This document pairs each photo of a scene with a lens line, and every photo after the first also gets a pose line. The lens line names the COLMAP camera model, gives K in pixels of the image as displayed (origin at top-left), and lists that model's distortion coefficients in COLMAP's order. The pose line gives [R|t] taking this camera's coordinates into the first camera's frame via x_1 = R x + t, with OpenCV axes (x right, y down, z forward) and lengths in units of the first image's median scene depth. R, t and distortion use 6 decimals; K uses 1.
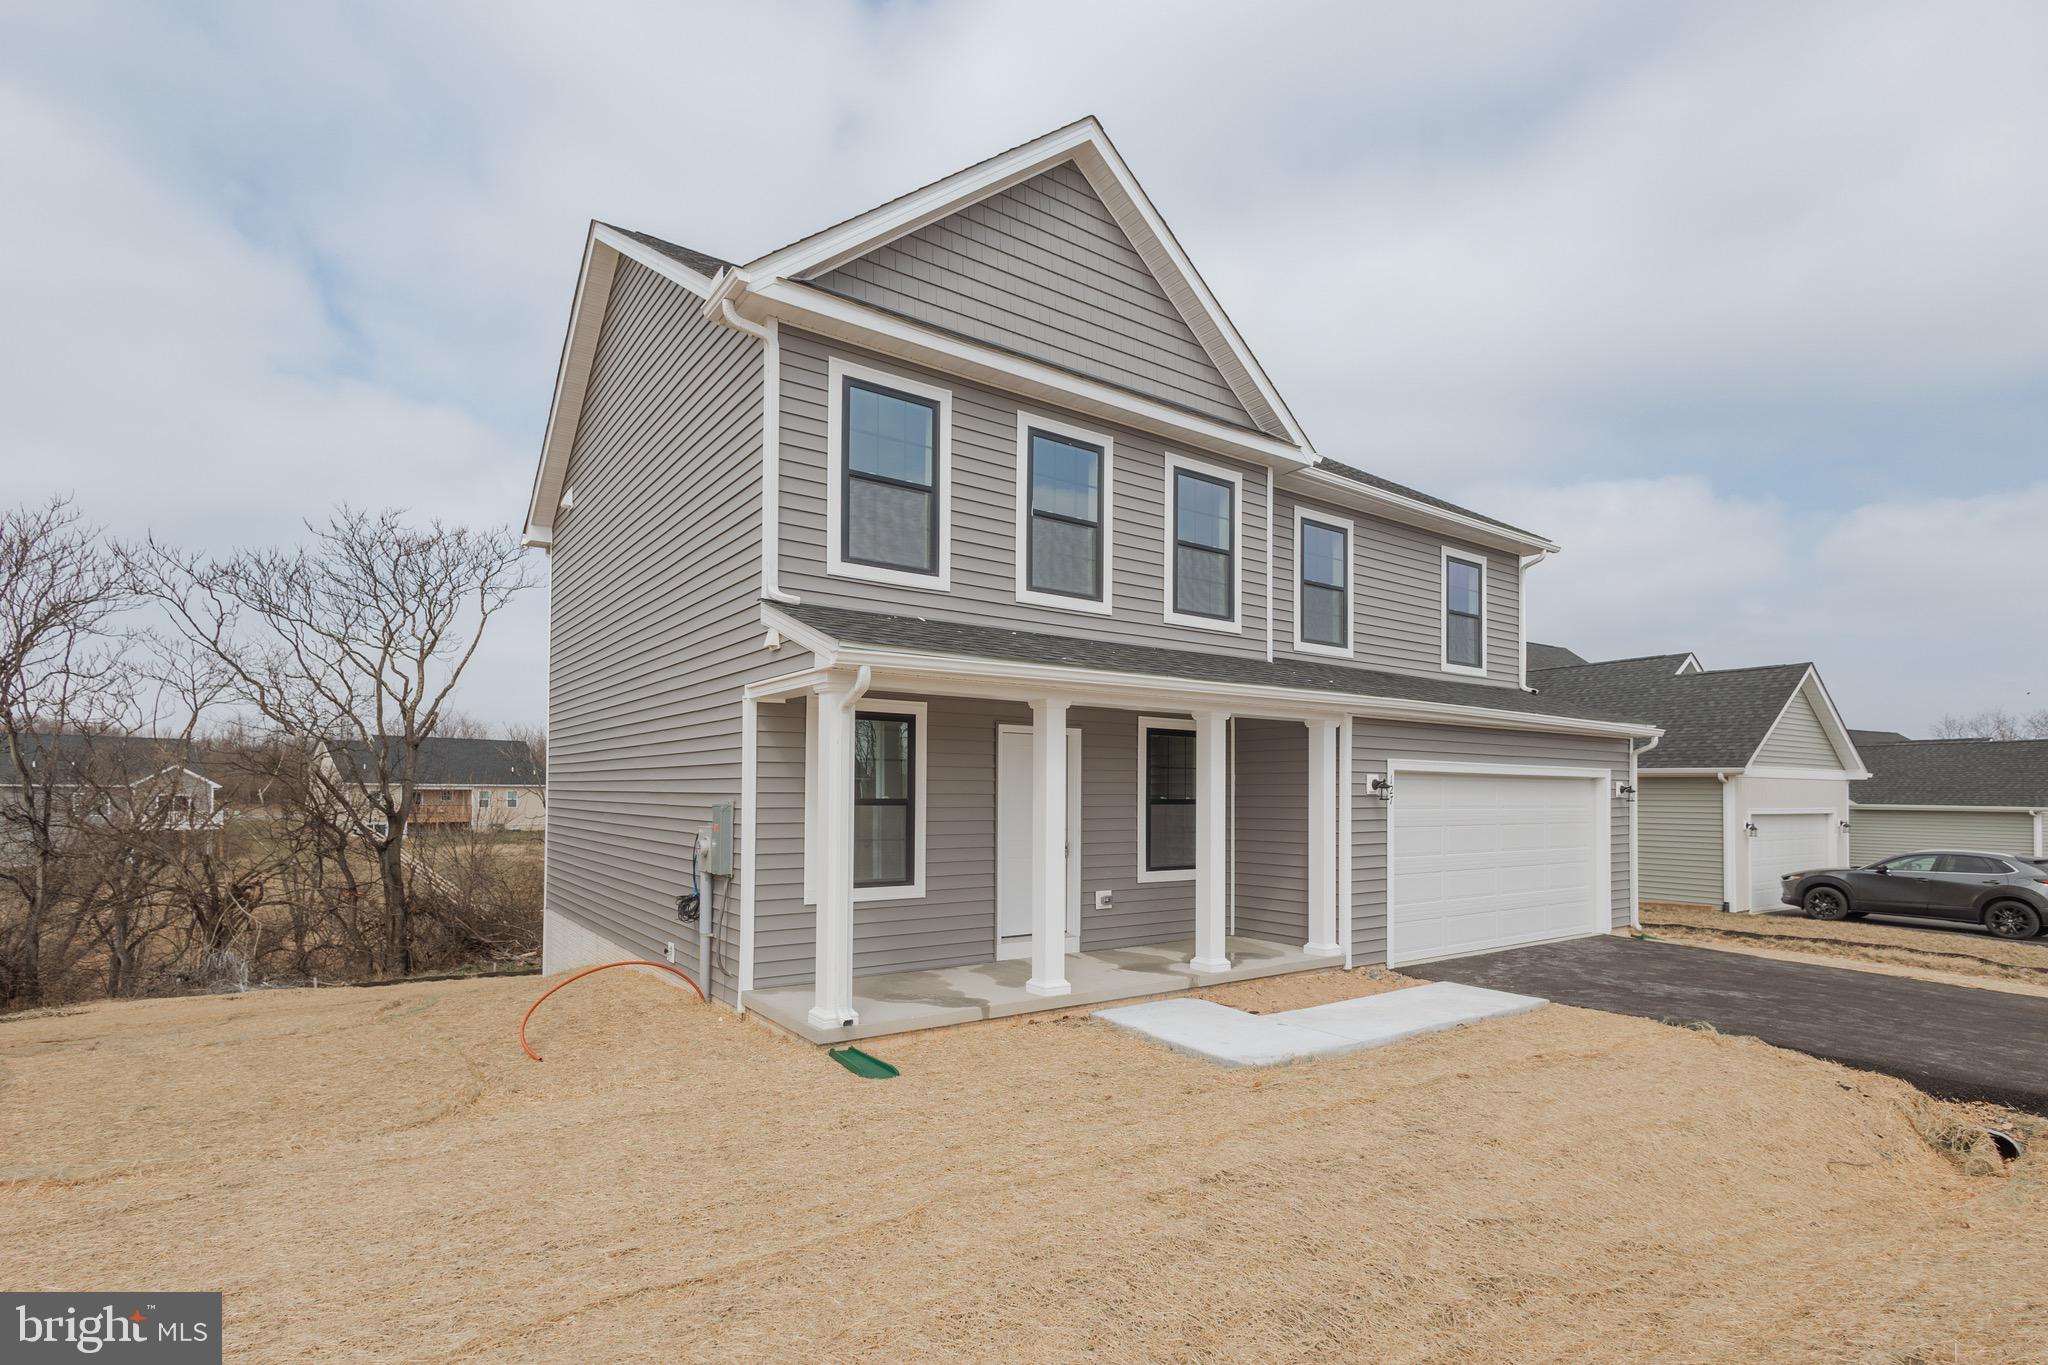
lens RADIAL K [[939.1, 0, 958.8], [0, 939.1, 740.2], [0, 0, 1]] dist [0.003977, 0.000355]
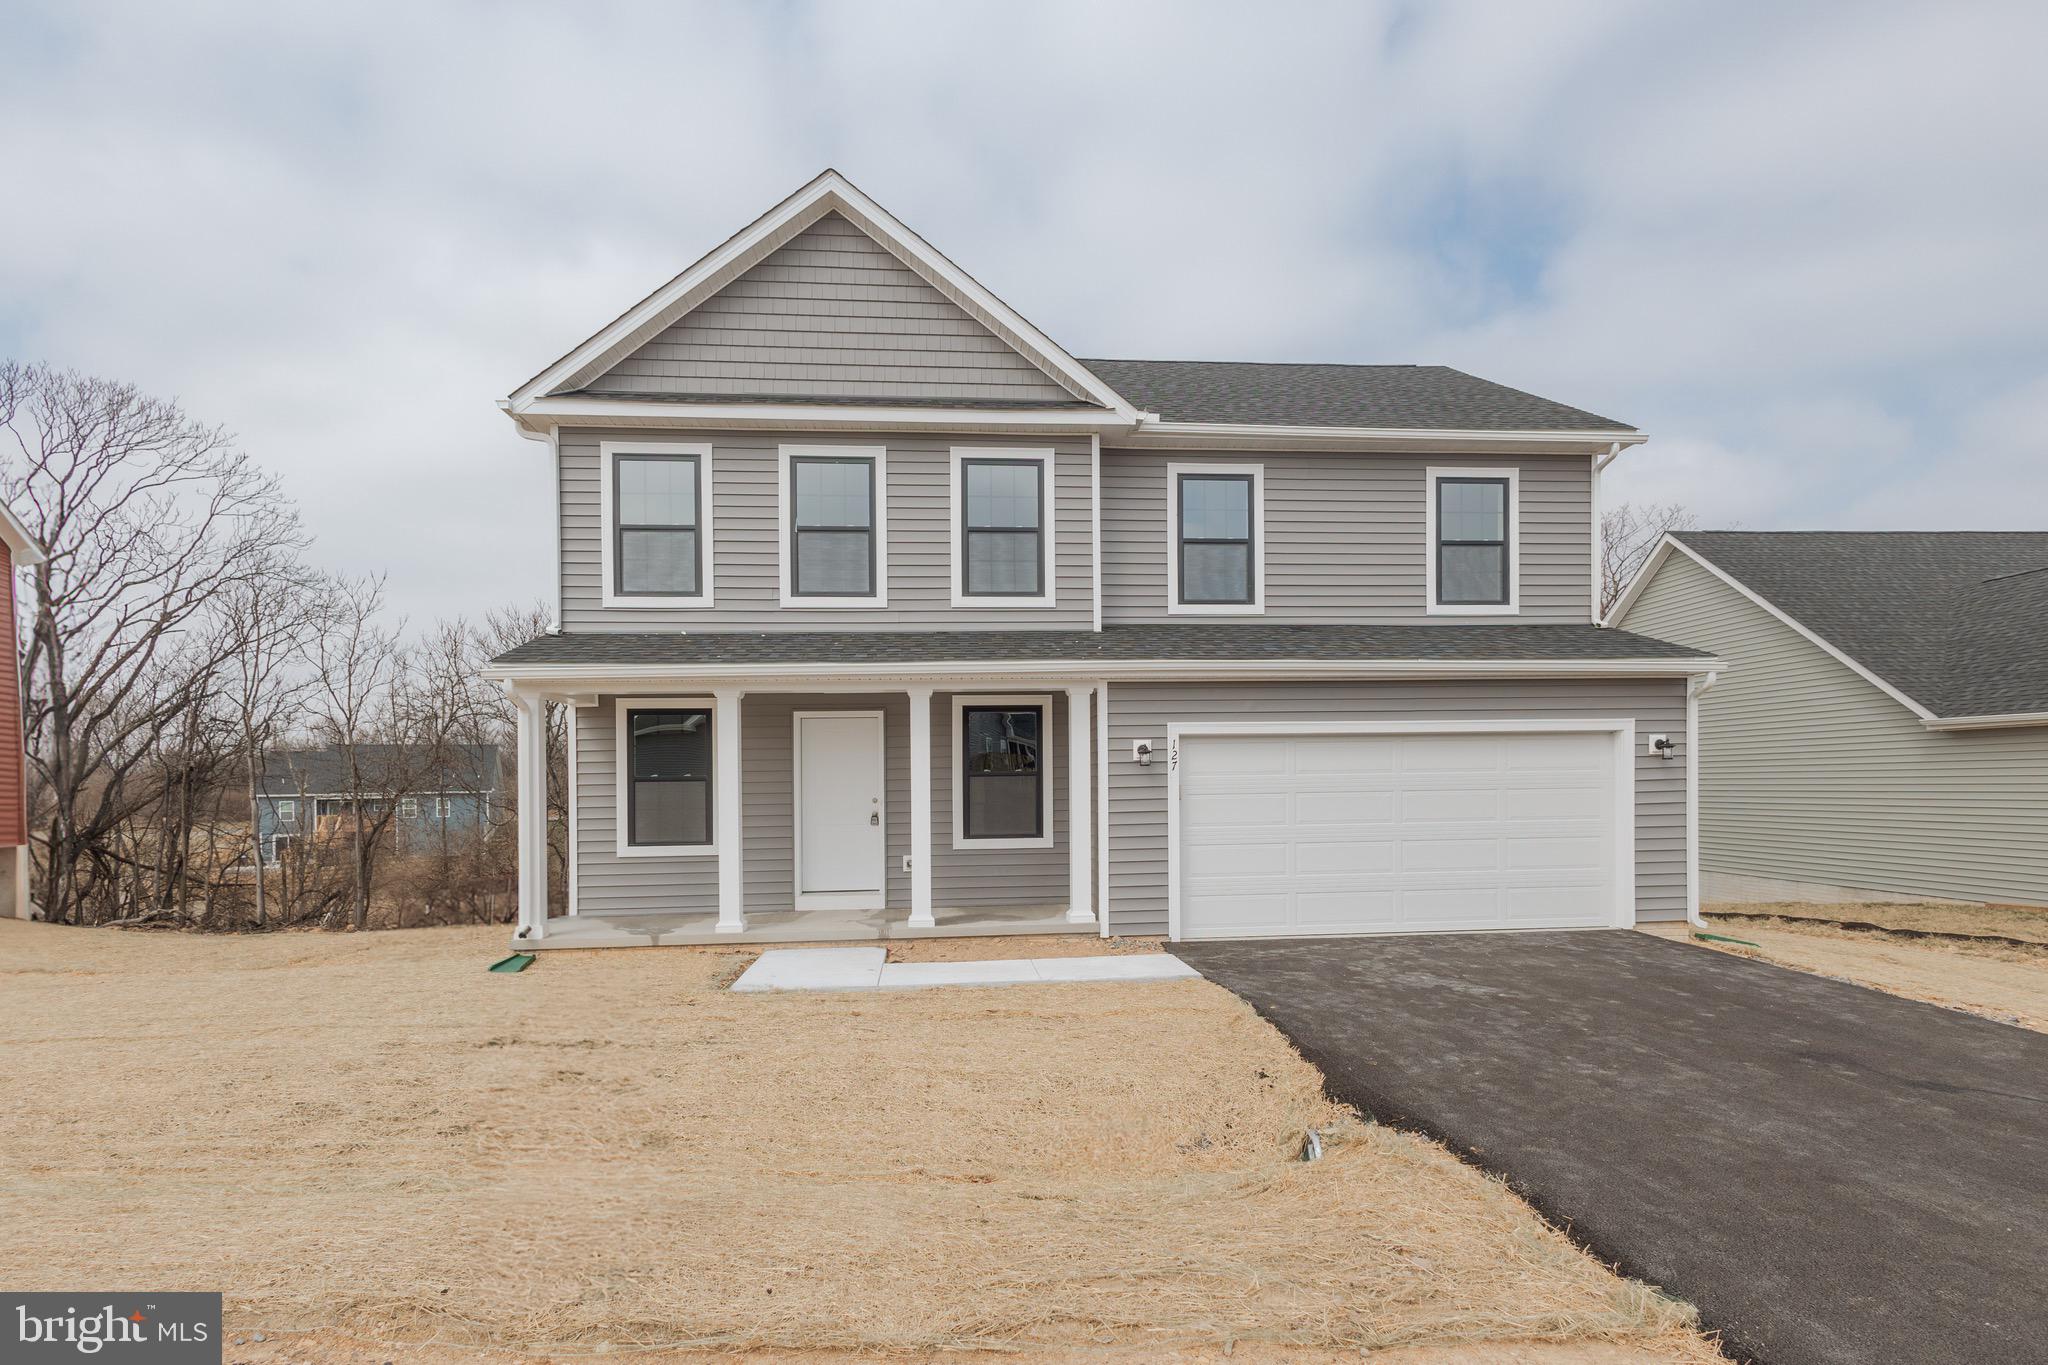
lens RADIAL K [[914.3, 0, 959.4], [0, 914.3, 748.5], [0, 0, 1]] dist [0.000889, 0.000213]
pose [[0.877156, -0.039372, -0.478589, 0.792498], [0.049024, 0.998768, 0.007687, 0.031400], [0.477697, -0.030205, 0.878005, 0.090075]]
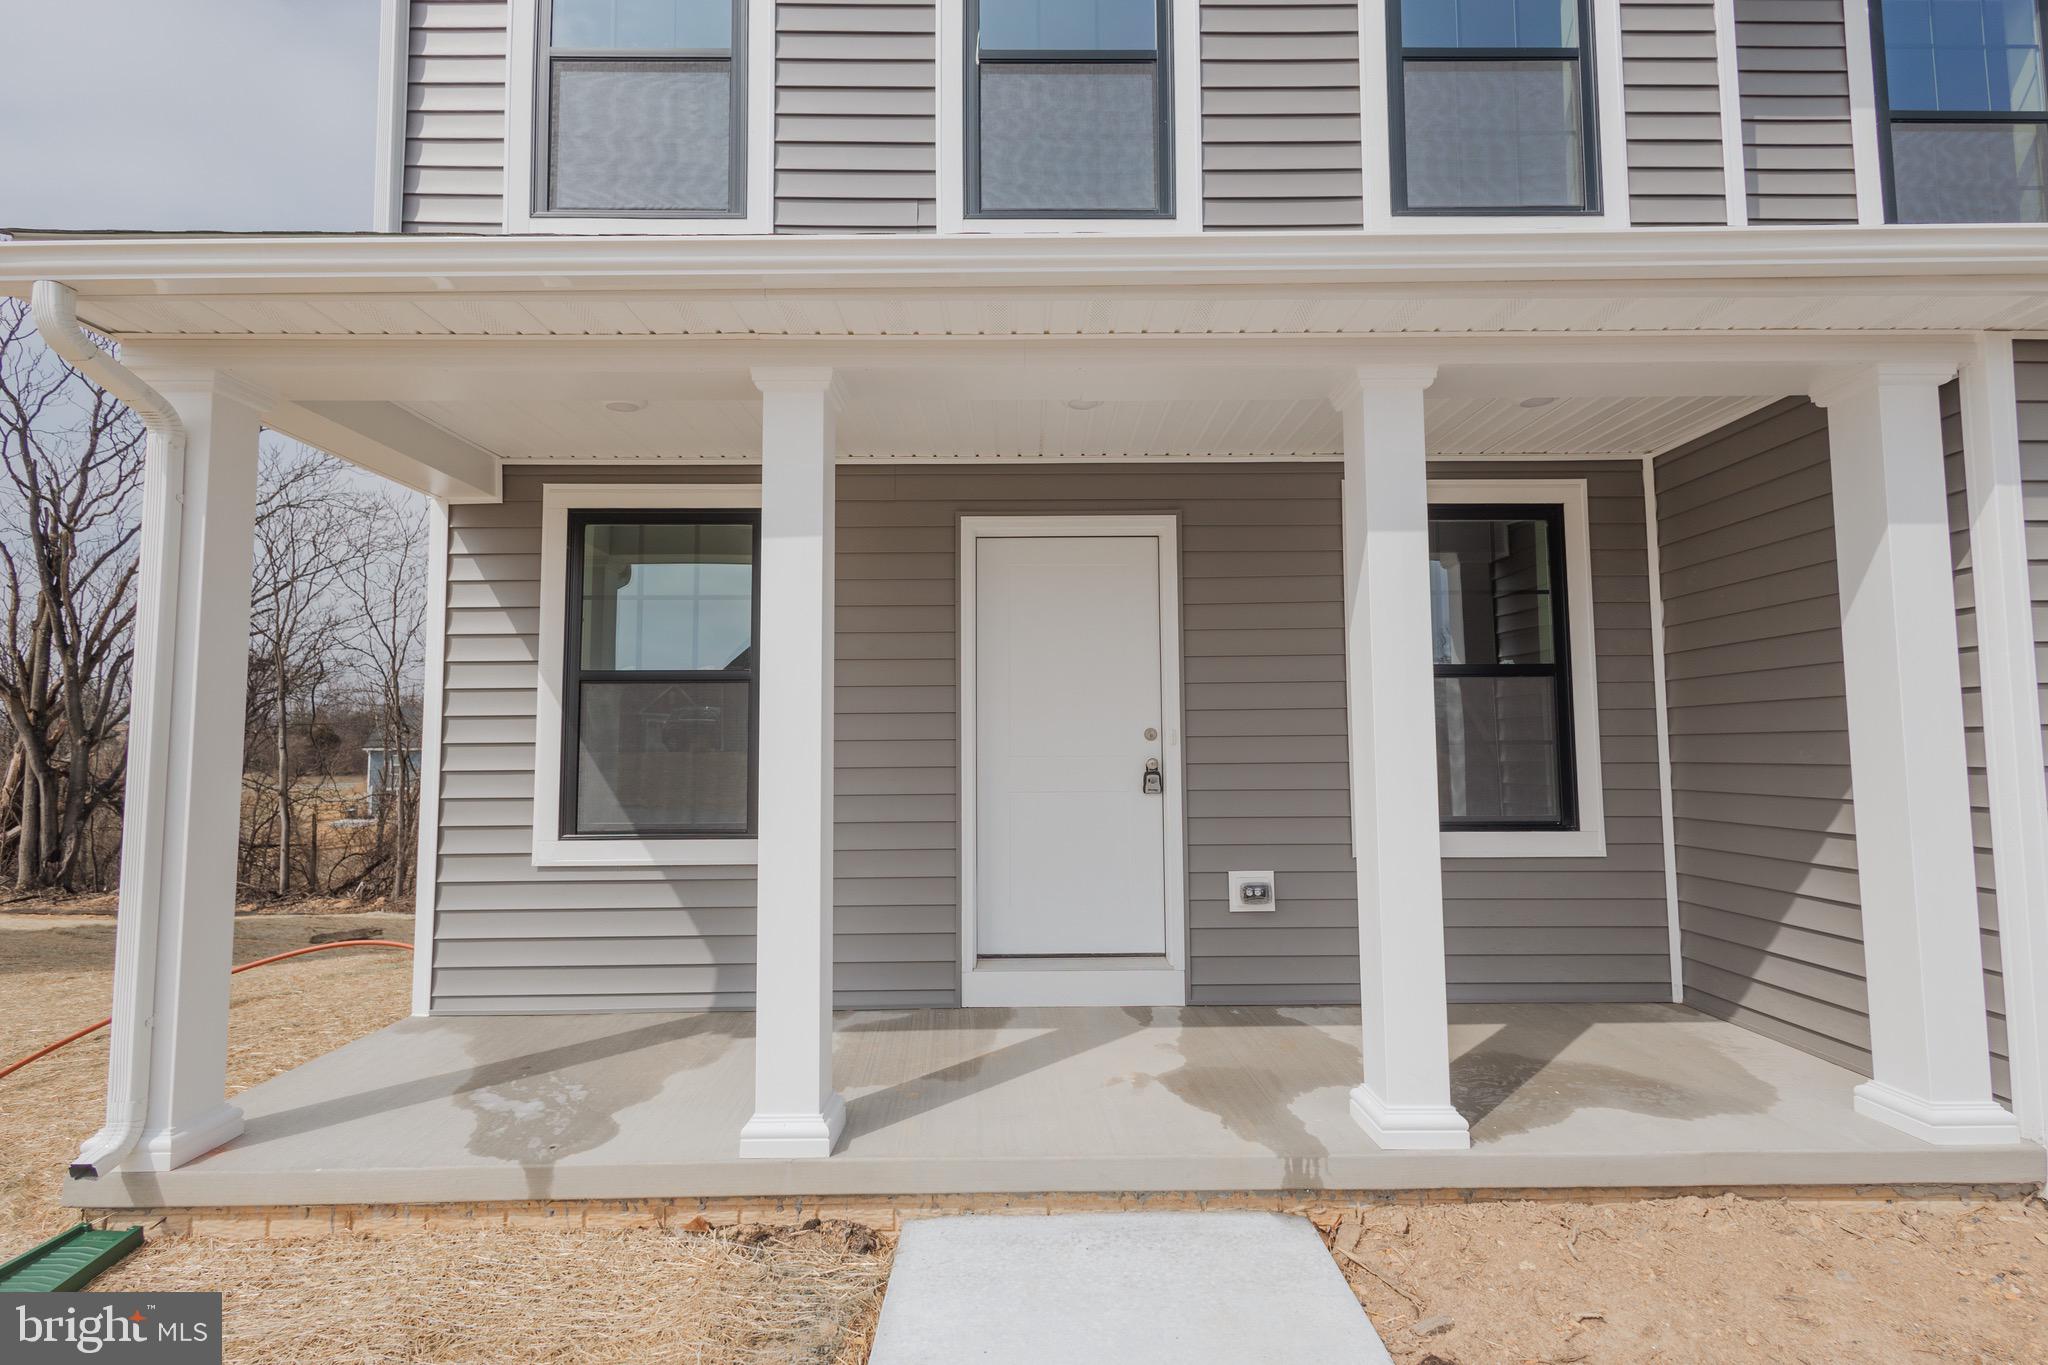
lens RADIAL K [[919.5, 0, 1000.4], [0, 919.5, 658.0], [0, 0, 1]] dist [0.015955, -0.000040]
pose [[0.846198, -0.061998, -0.529249, 0.318457], [0.043234, 0.997922, -0.047775, 0.082298], [0.531111, 0.017546, 0.847120, 0.617075]]
